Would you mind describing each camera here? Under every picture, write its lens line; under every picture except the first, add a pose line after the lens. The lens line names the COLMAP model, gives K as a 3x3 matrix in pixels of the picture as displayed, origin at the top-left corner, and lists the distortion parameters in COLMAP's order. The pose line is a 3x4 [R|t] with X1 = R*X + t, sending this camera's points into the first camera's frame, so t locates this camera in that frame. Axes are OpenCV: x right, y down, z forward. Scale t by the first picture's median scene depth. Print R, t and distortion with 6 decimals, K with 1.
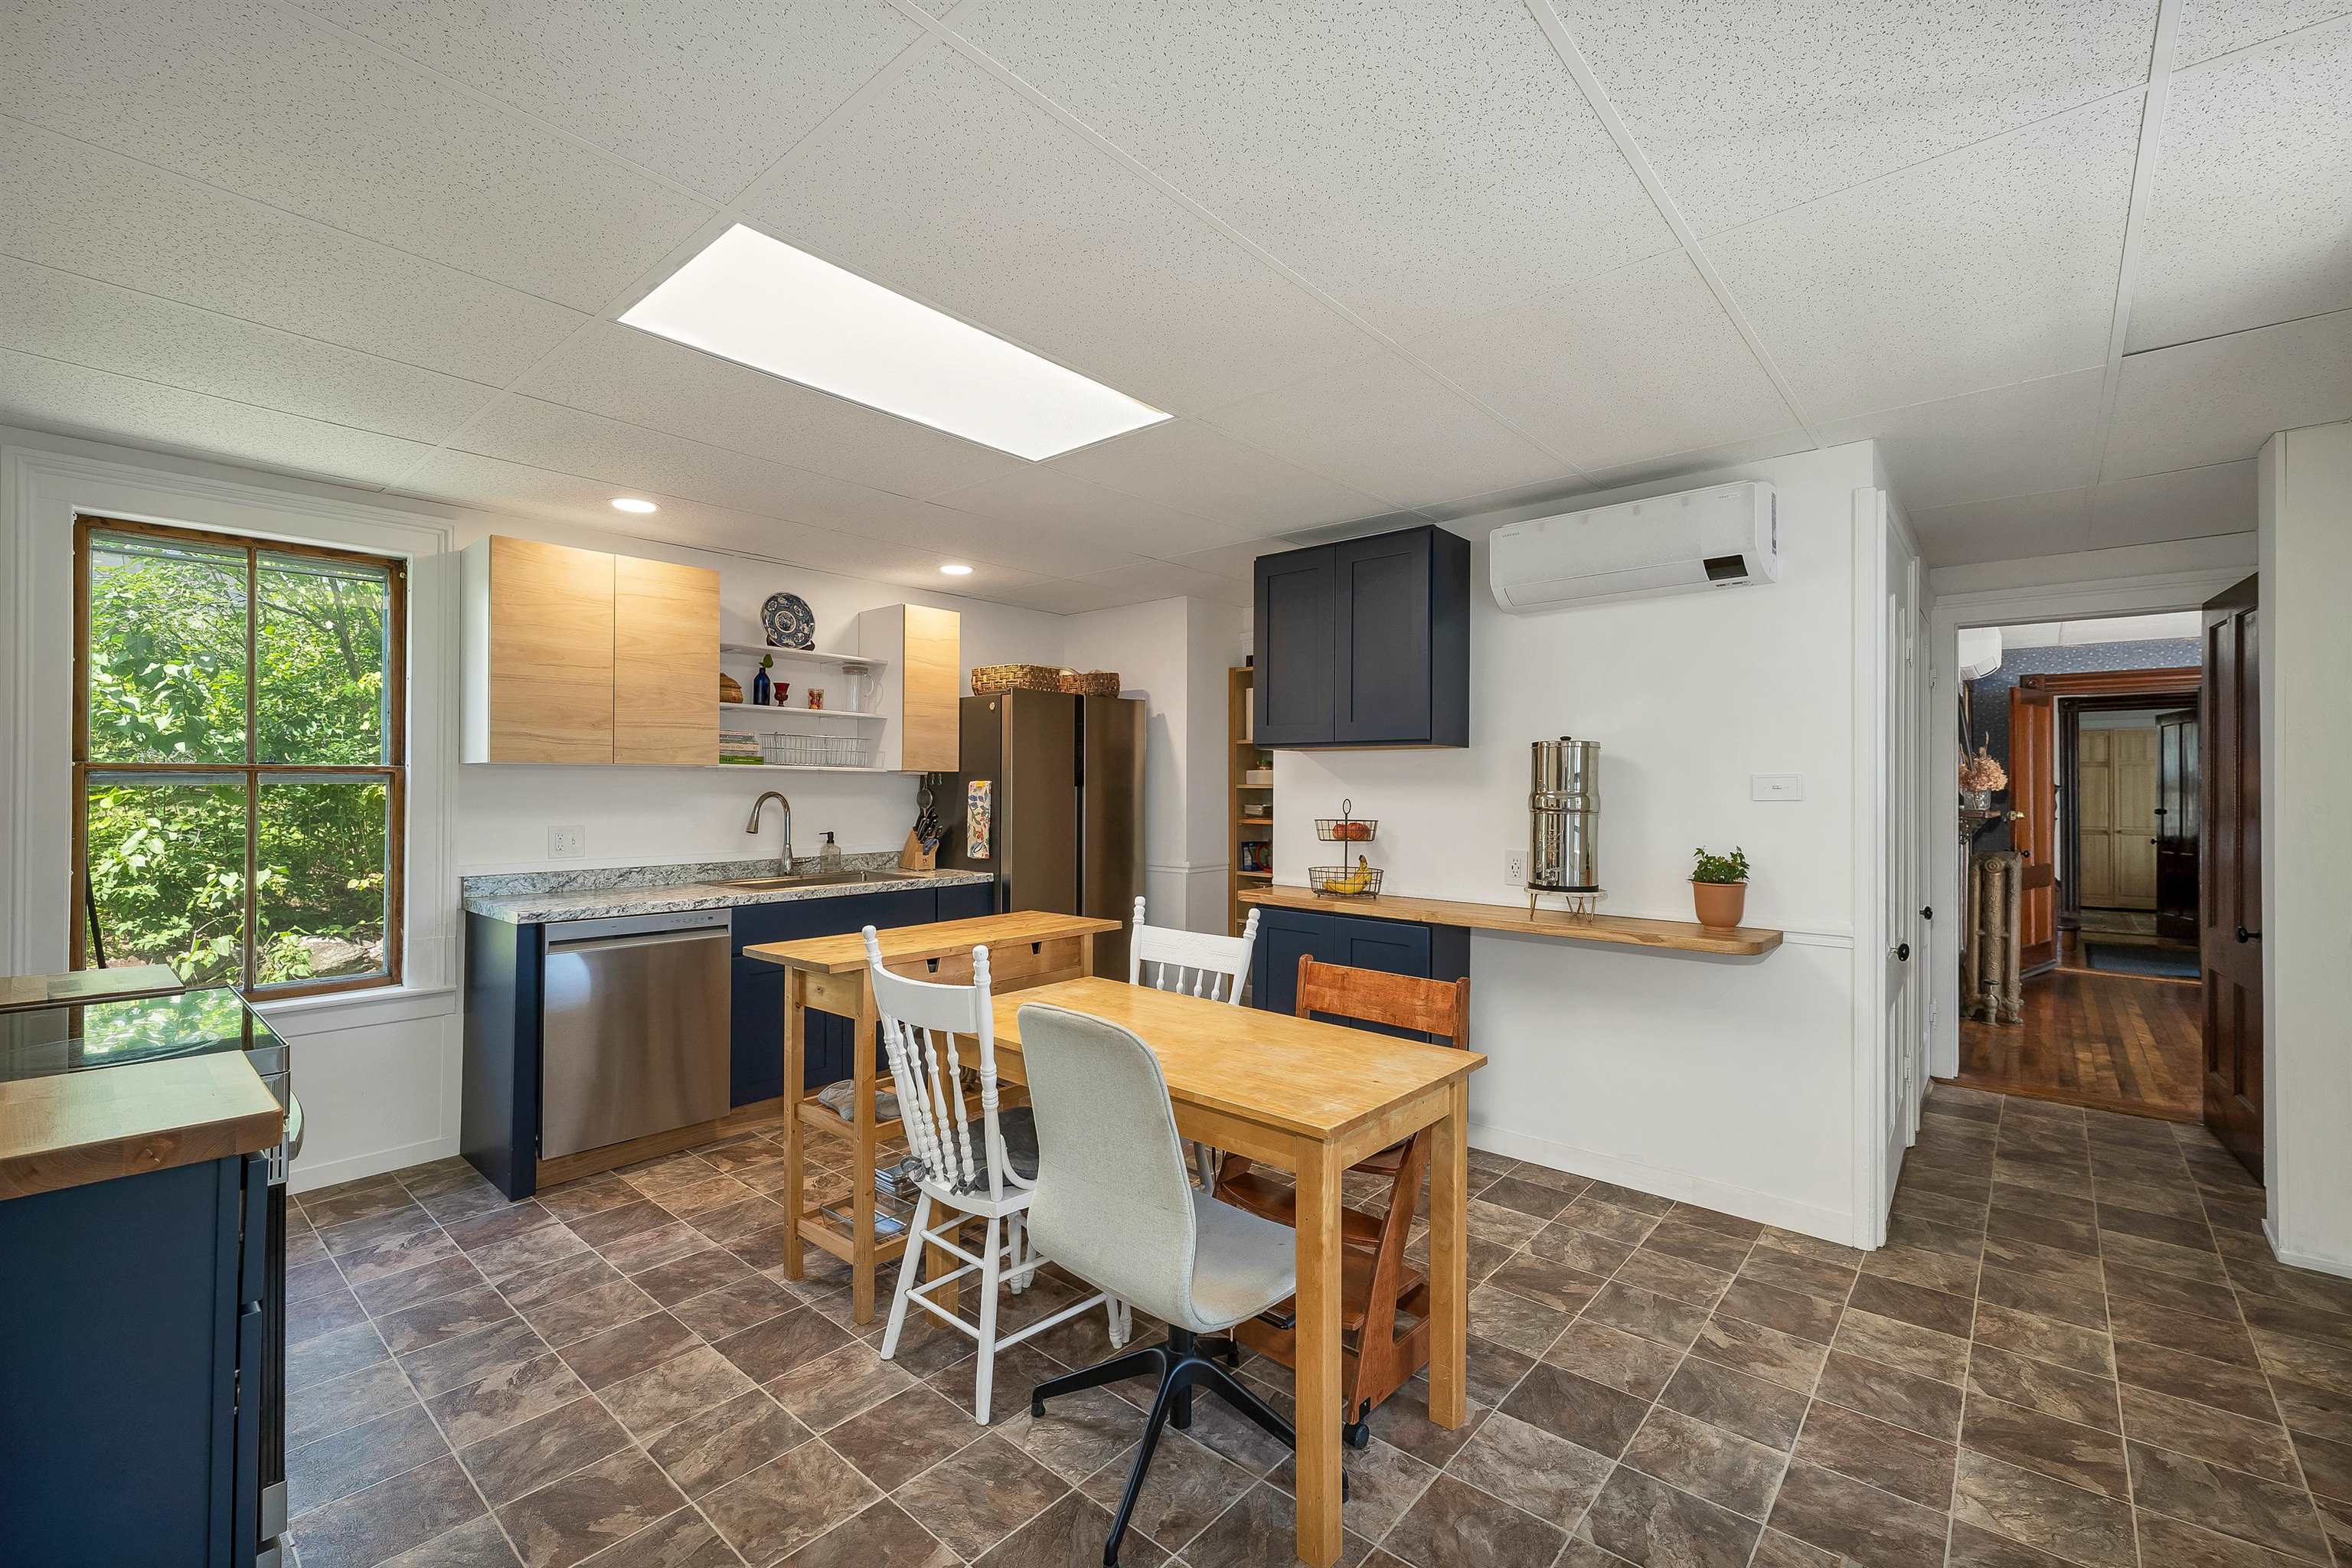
lens RADIAL K [[990.5, 0, 1175.3], [0, 990.5, 788.7], [0, 0, 1]] dist [0.003084, 0.000275]
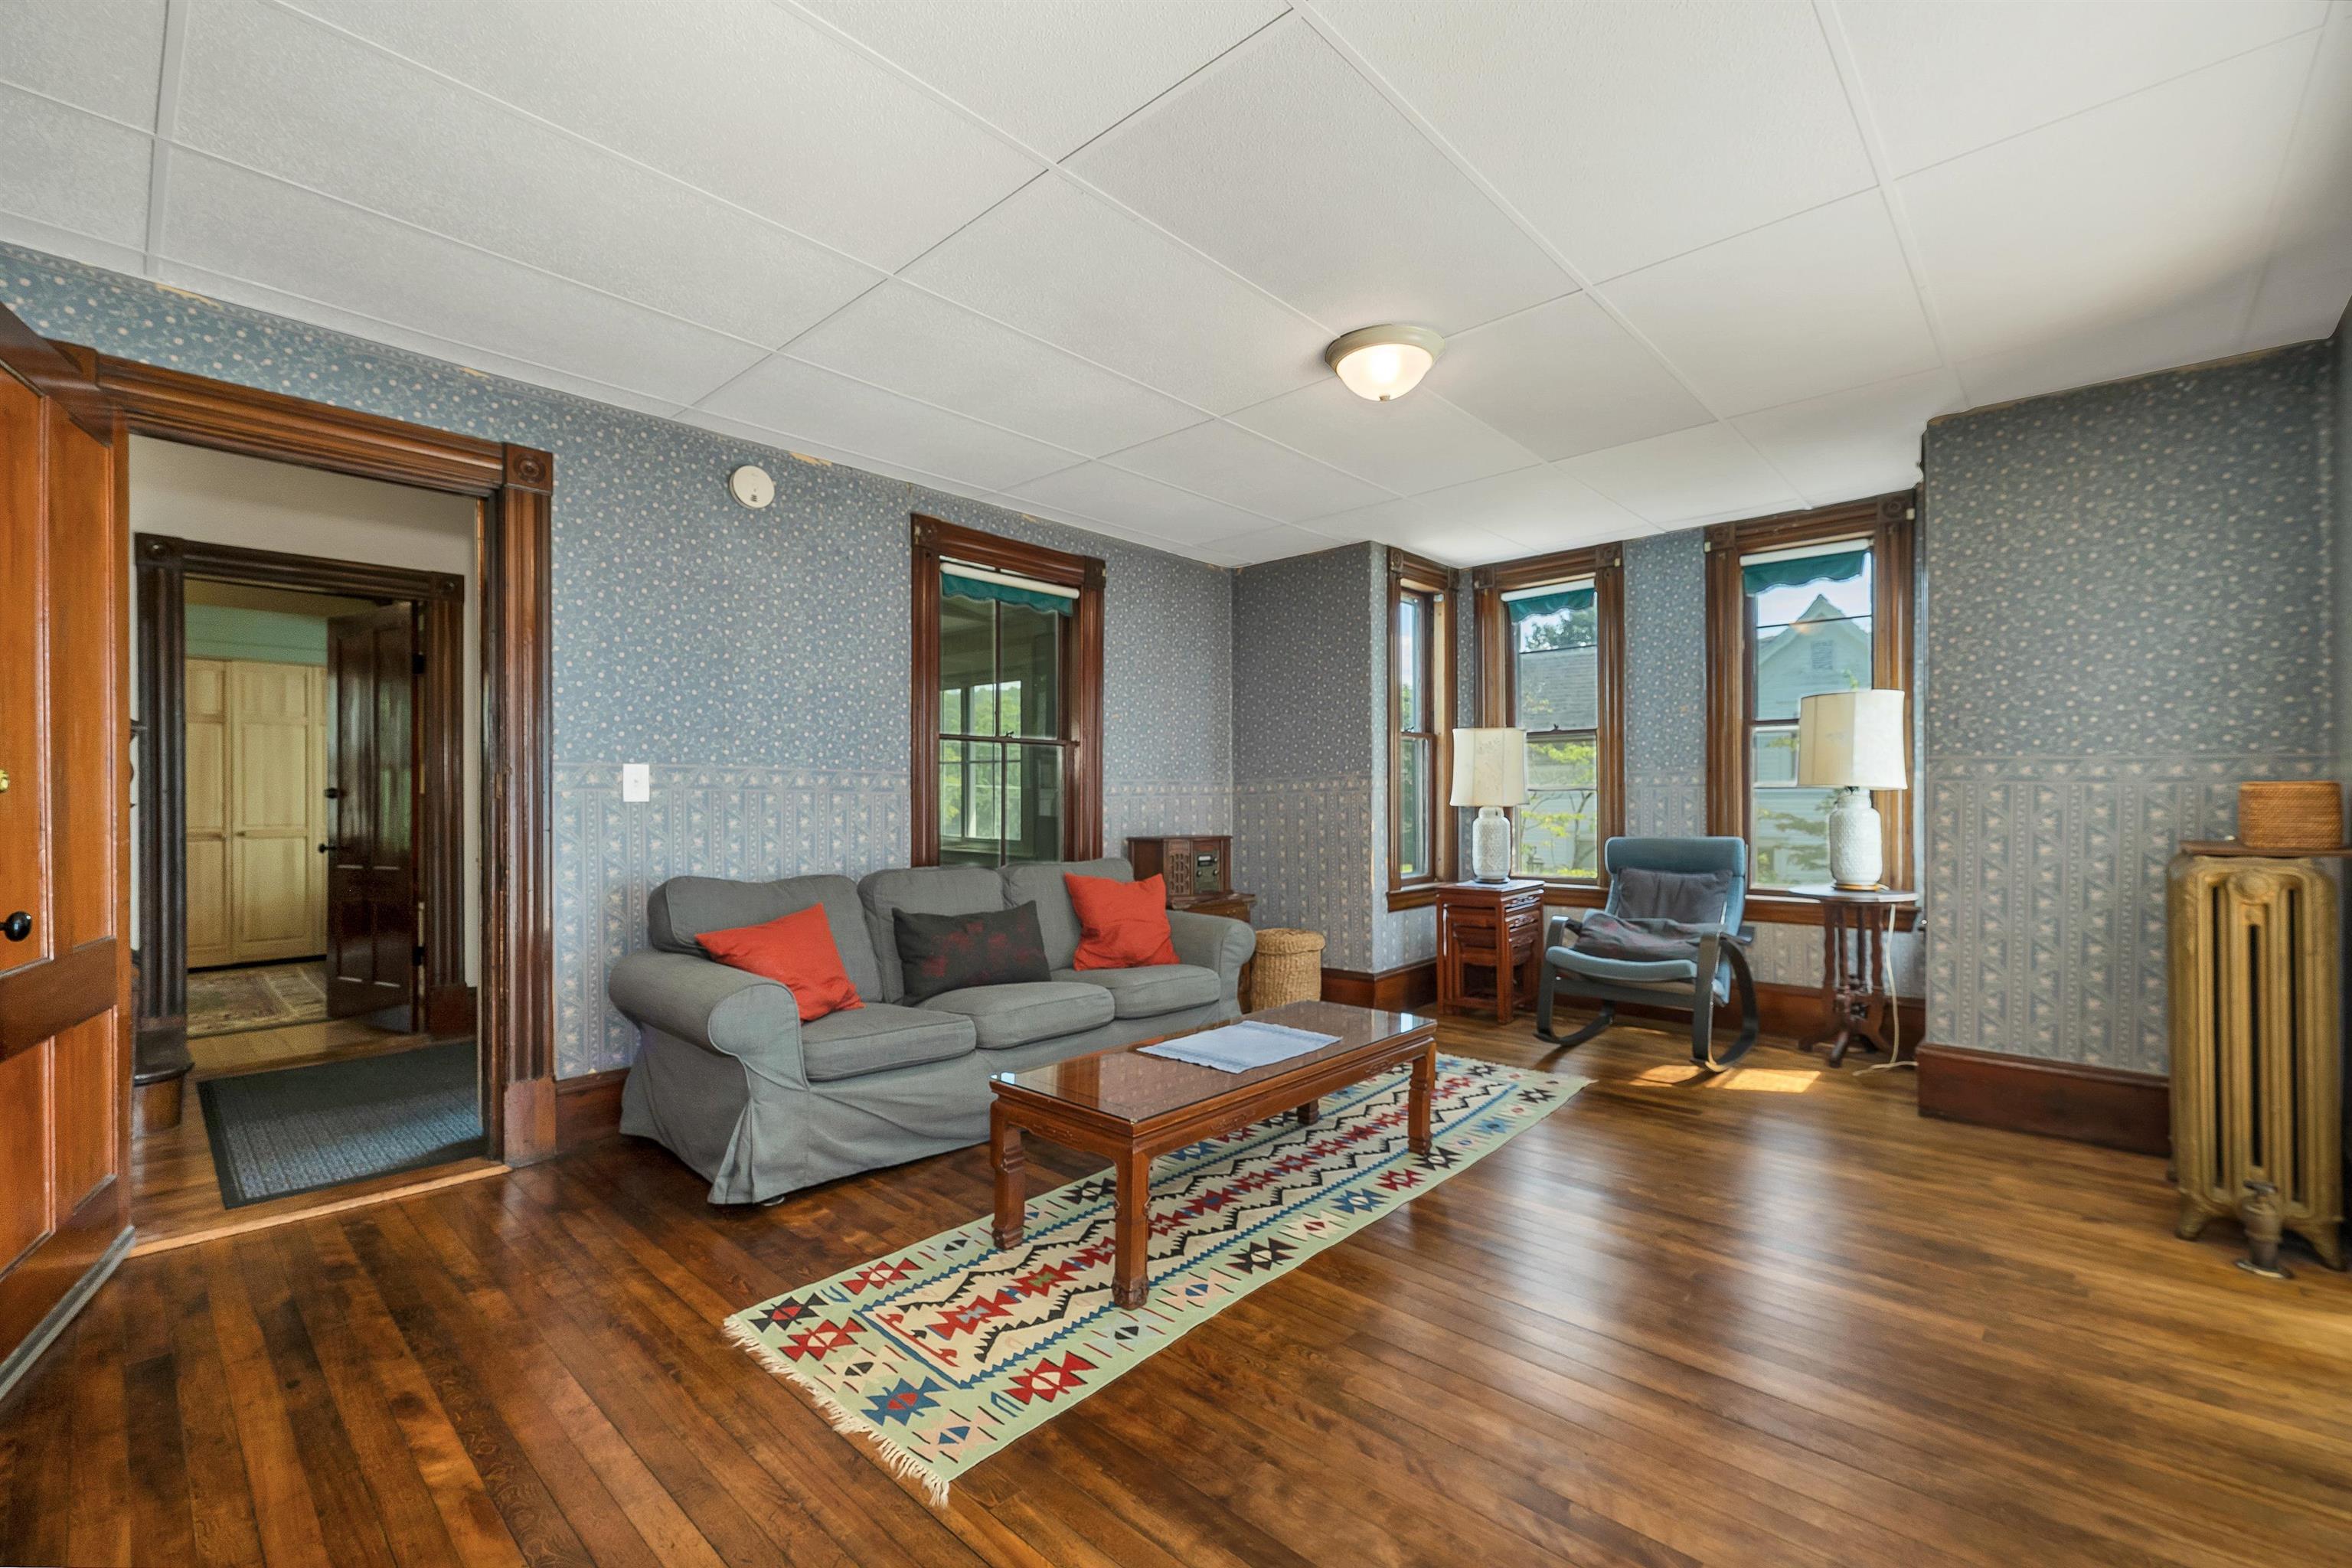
lens RADIAL K [[990.5, 0, 1175.3], [0, 990.5, 788.7], [0, 0, 1]] dist [0.003084, 0.000275]
pose [[0.029620, 0.005095, 0.999548, 0.411281], [0.001746, 0.999985, -0.005149, 0.022185], [-0.999560, 0.001898, 0.029611, 0.467554]]
